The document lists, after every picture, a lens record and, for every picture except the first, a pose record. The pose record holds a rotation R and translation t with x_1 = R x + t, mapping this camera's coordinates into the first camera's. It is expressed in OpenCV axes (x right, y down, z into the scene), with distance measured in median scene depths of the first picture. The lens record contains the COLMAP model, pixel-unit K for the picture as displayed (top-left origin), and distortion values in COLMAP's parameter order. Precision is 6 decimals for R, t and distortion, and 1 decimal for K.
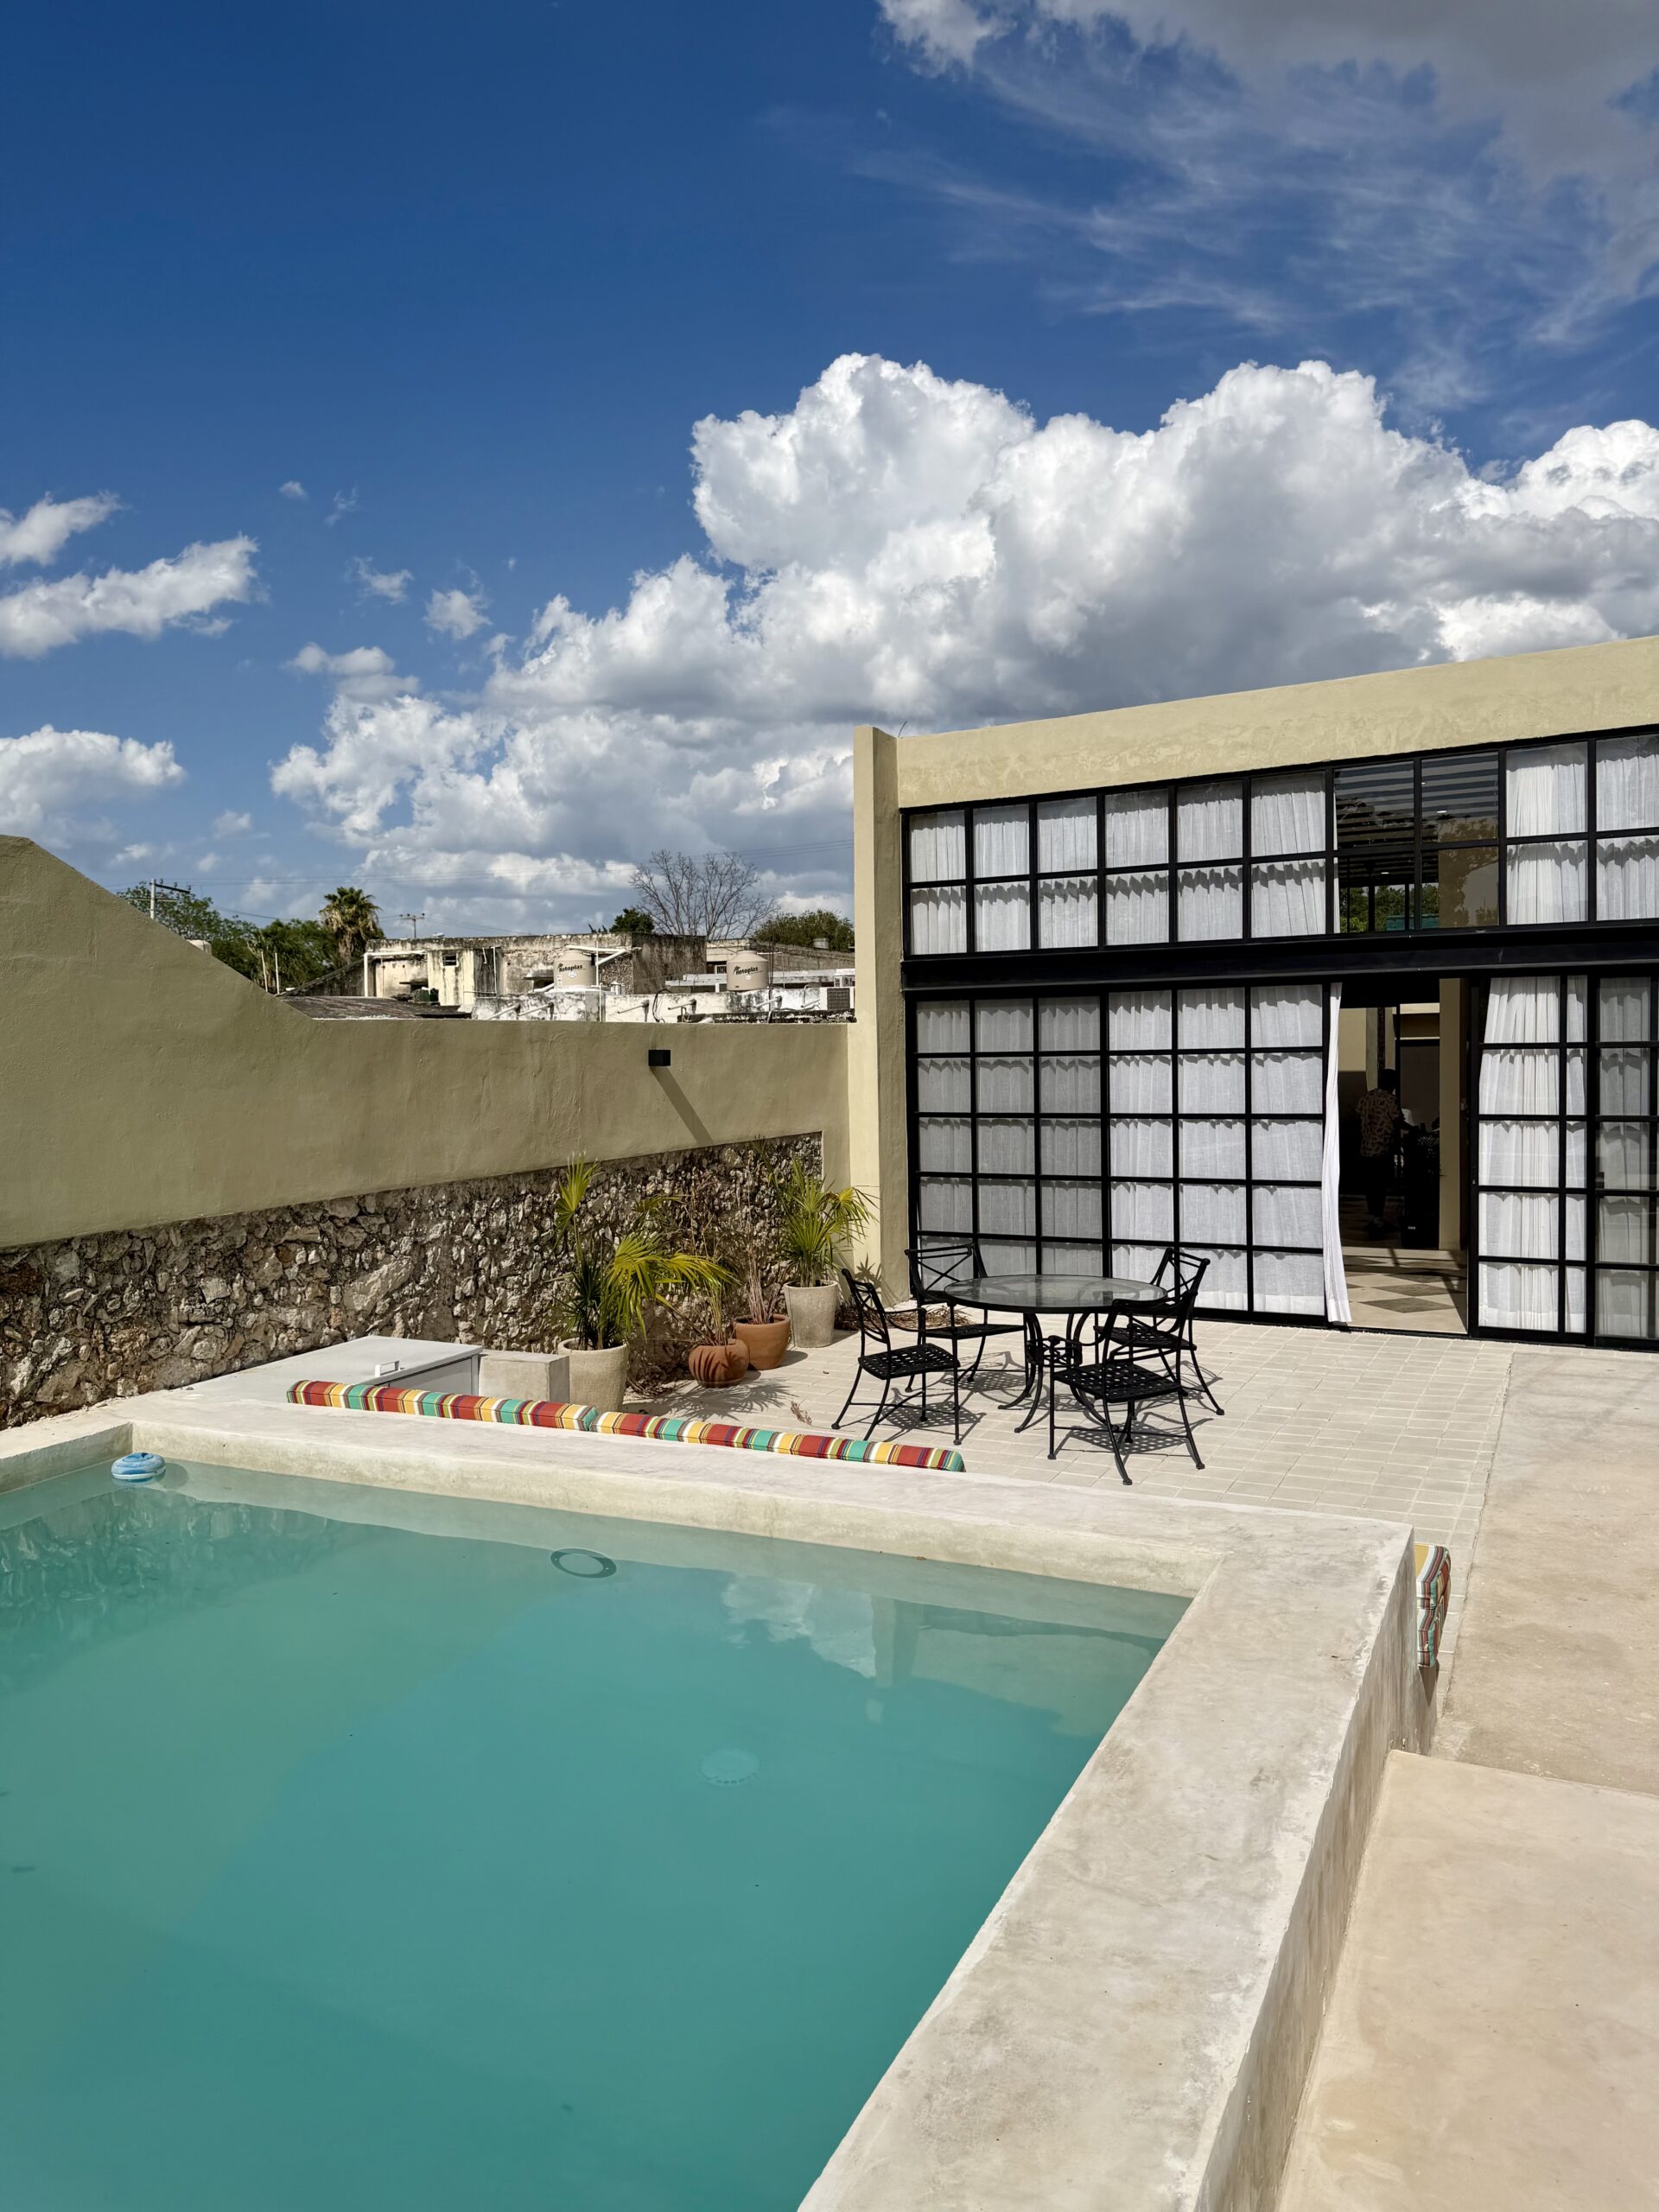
lens RADIAL K [[1553.0, 0, 829.5], [0, 1553.0, 1106.0], [0, 0, 1]] dist [0.133924, -0.255929]
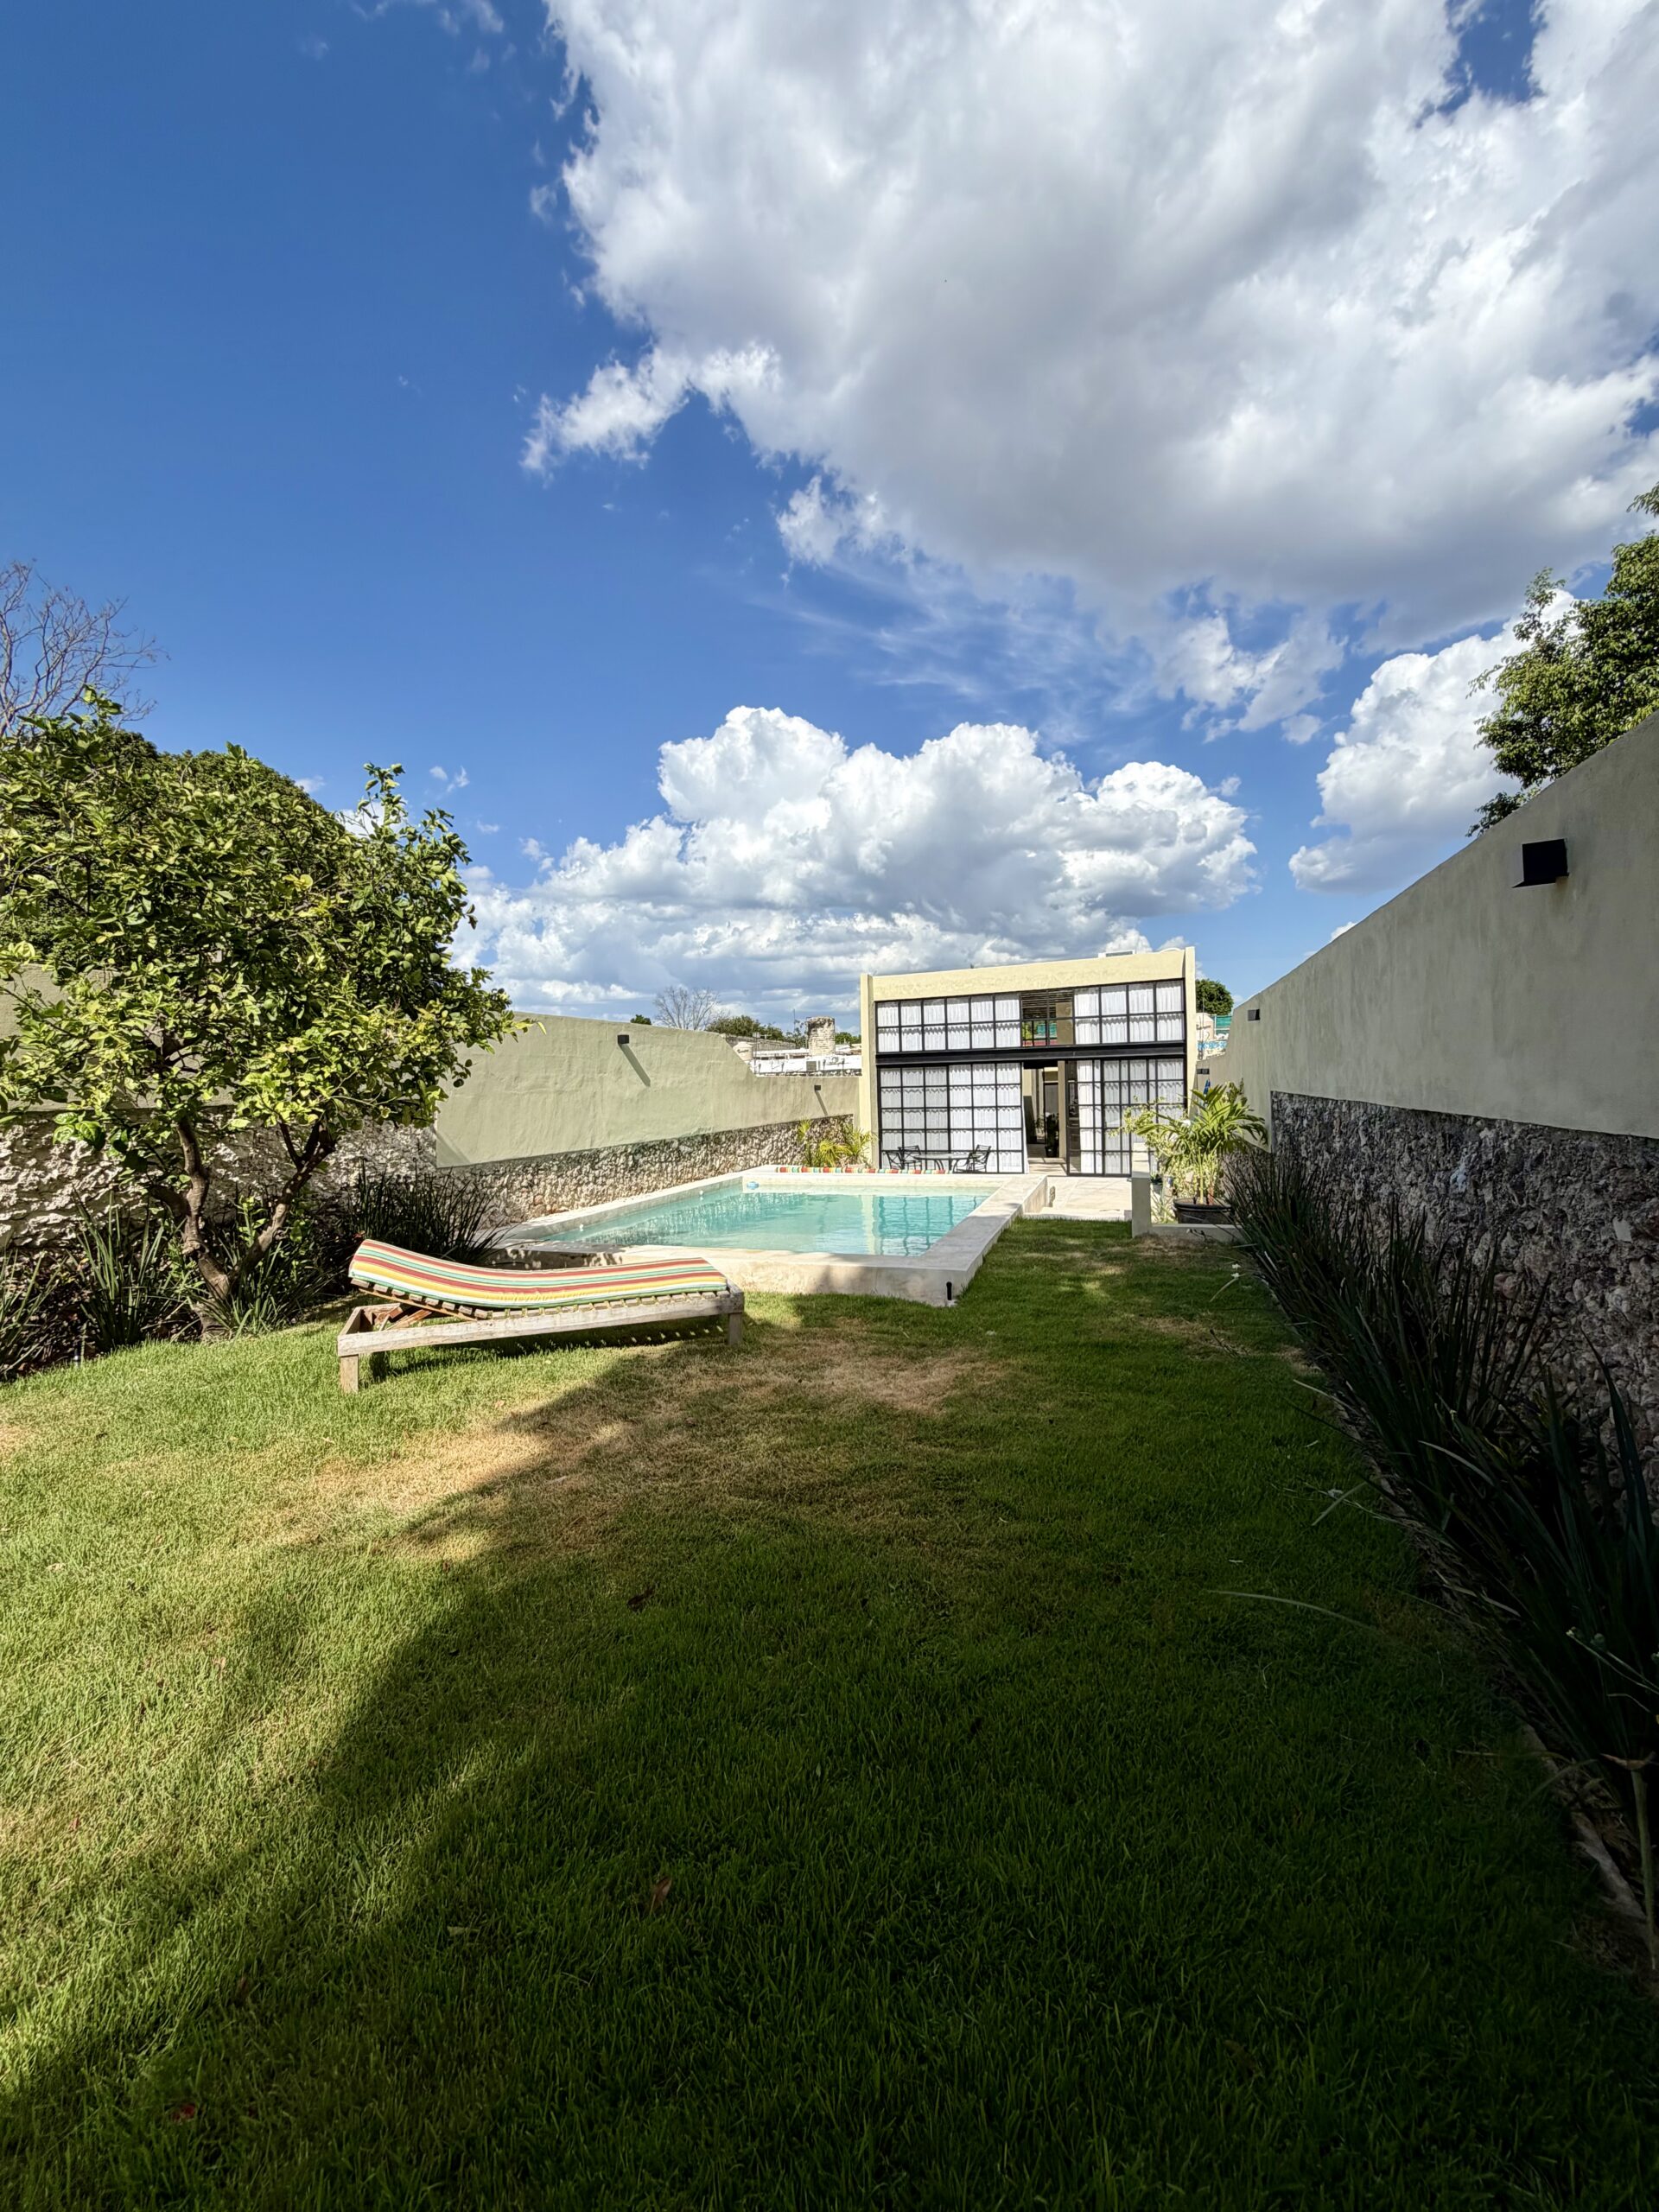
lens RADIAL K [[921.6, 0, 823.4], [0, 921.6, 1099.7], [0, 0, 1]] dist [0.000953, 0.000189]
pose [[0.994505, -0.008353, 0.104354, -0.228979], [0.011267, 0.999562, -0.027365, 0.034875], [-0.104079, 0.028390, 0.994164, -0.668473]]
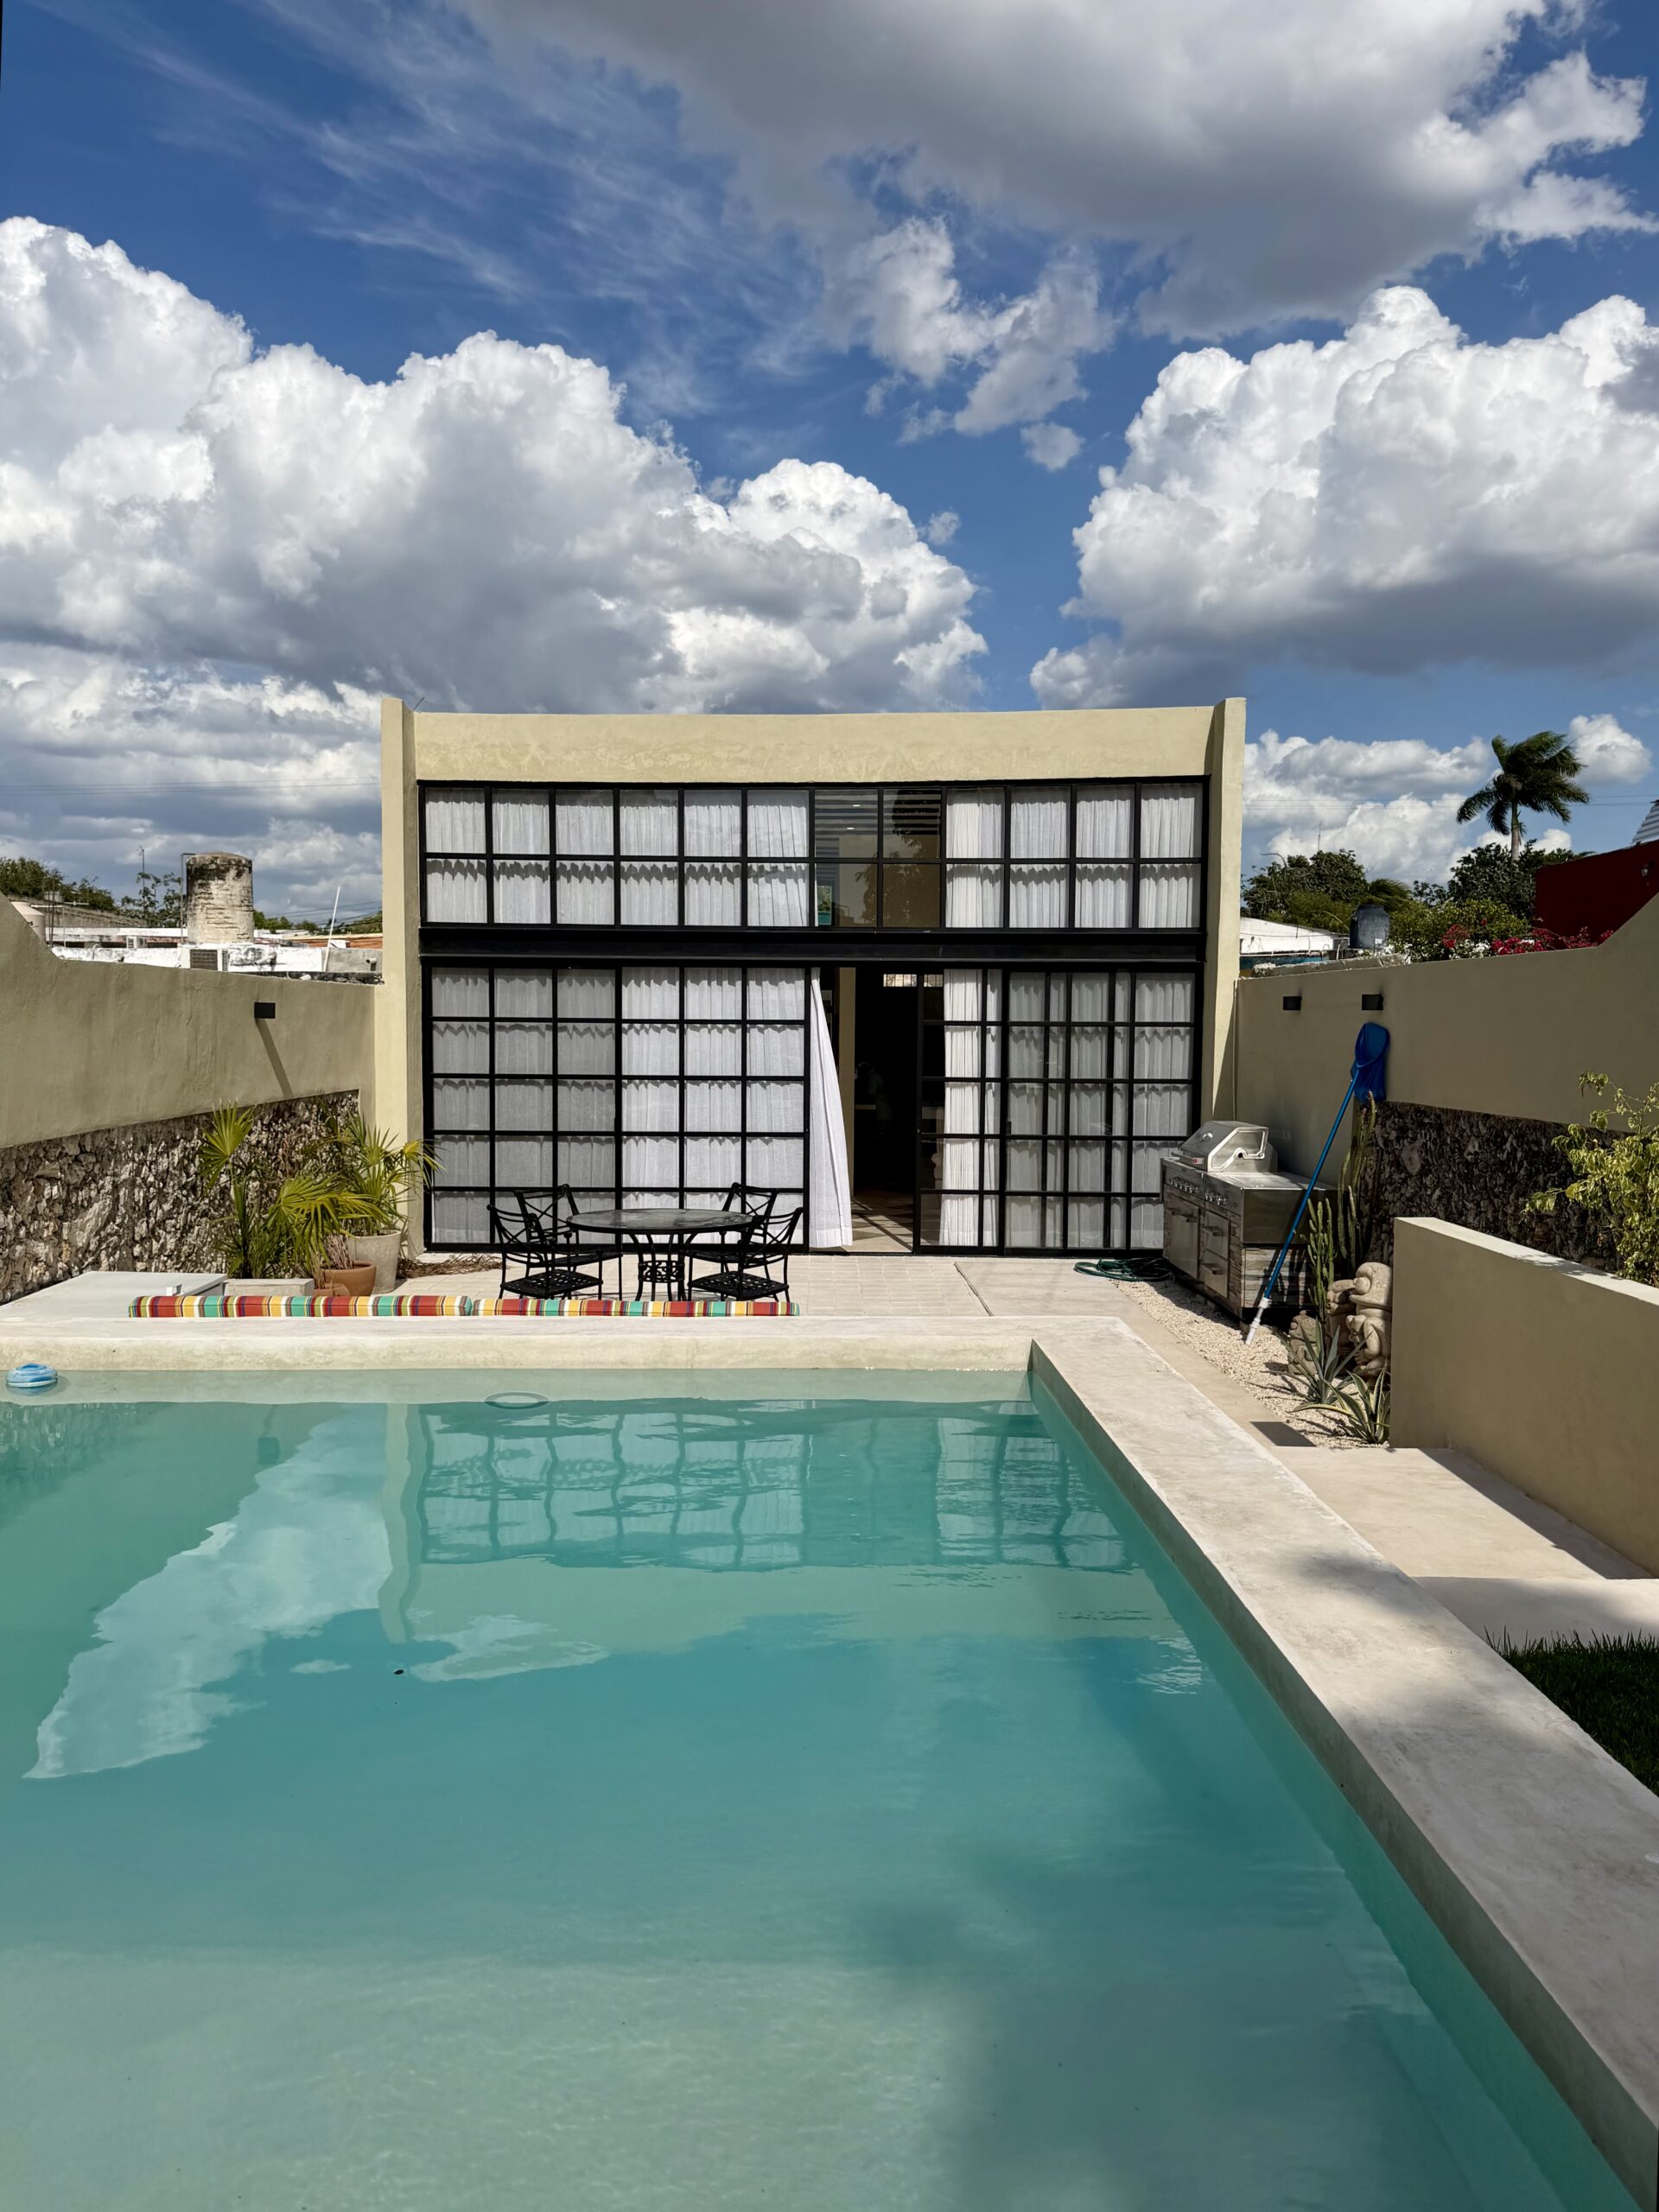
lens RADIAL K [[1620.0, 0, 823.4], [0, 1620.0, 1117.8], [0, 0, 1]] dist [0.109660, -0.181639]
pose [[0.890027, -0.001261, 0.455906, -0.217209], [-0.005738, 0.999886, 0.013967, 0.017704], [-0.455872, -0.015047, 0.889918, -0.100240]]
